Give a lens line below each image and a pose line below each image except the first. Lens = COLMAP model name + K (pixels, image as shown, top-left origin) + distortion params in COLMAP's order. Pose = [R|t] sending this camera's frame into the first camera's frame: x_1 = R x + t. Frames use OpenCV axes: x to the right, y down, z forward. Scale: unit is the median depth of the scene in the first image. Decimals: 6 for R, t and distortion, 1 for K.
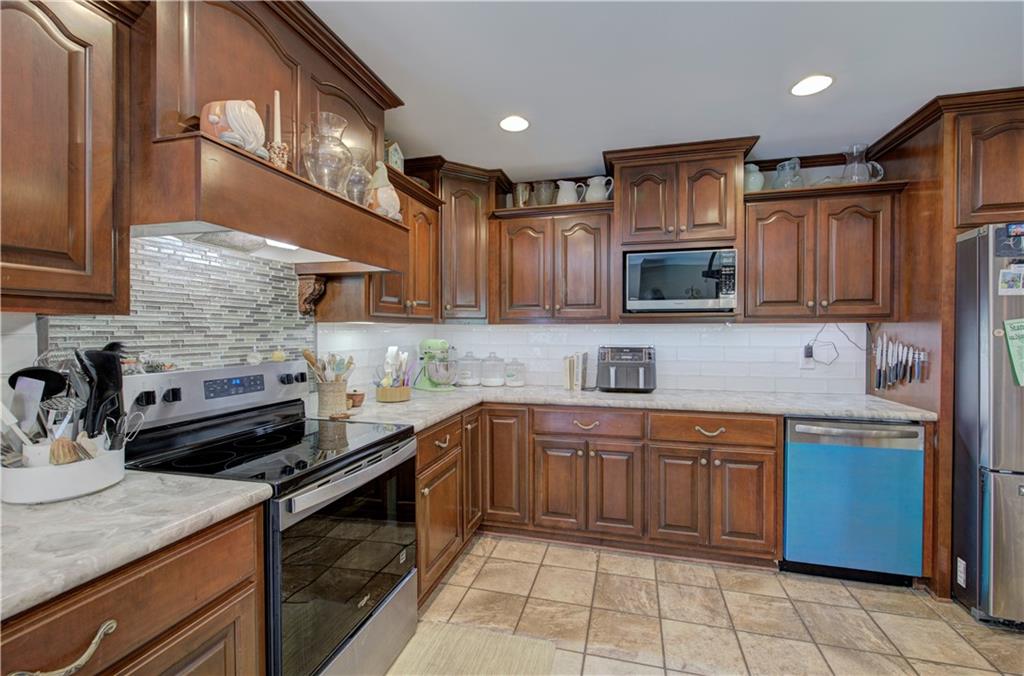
lens RADIAL K [[435.7, 0, 514.9], [0, 435.7, 333.6], [0, 0, 1]] dist [-0.001862, 0.000202]
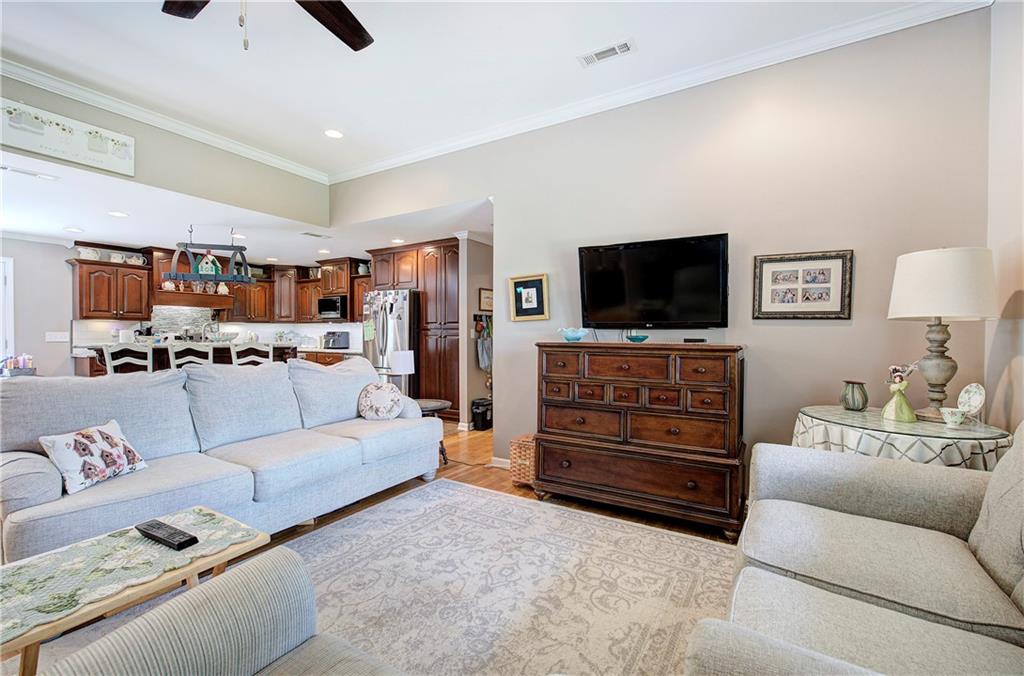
lens RADIAL K [[435.7, 0, 514.1], [0, 435.7, 336.6], [0, 0, 1]] dist [-0.001862, 0.000202]
pose [[0.961091, 0.007513, -0.276129, 3.122519], [-0.006668, 0.999970, 0.004000, 0.062351], [0.276151, -0.002003, 0.961112, -1.877005]]
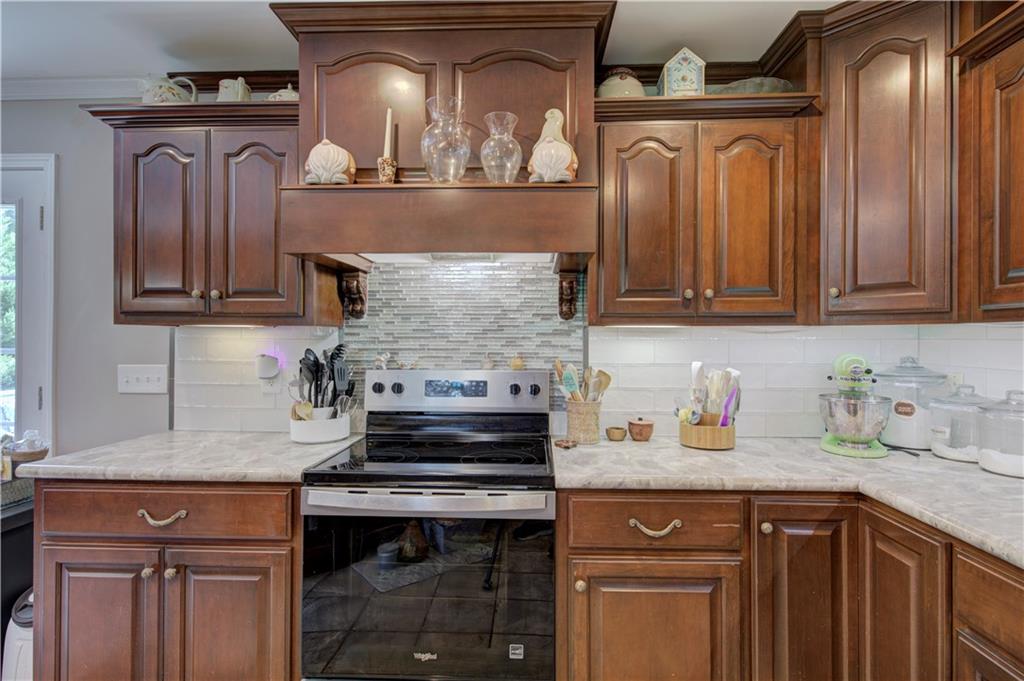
lens RADIAL K [[490.6, 0, 515.1], [0, 490.6, 338.1], [0, 0, 1]] dist [0.002060, 0.000030]
pose [[0.224512, 0.002440, -0.974468, 0.501993], [-0.008807, 0.999961, 0.000475, -0.004401], [0.974432, 0.008476, 0.224524, 0.768078]]
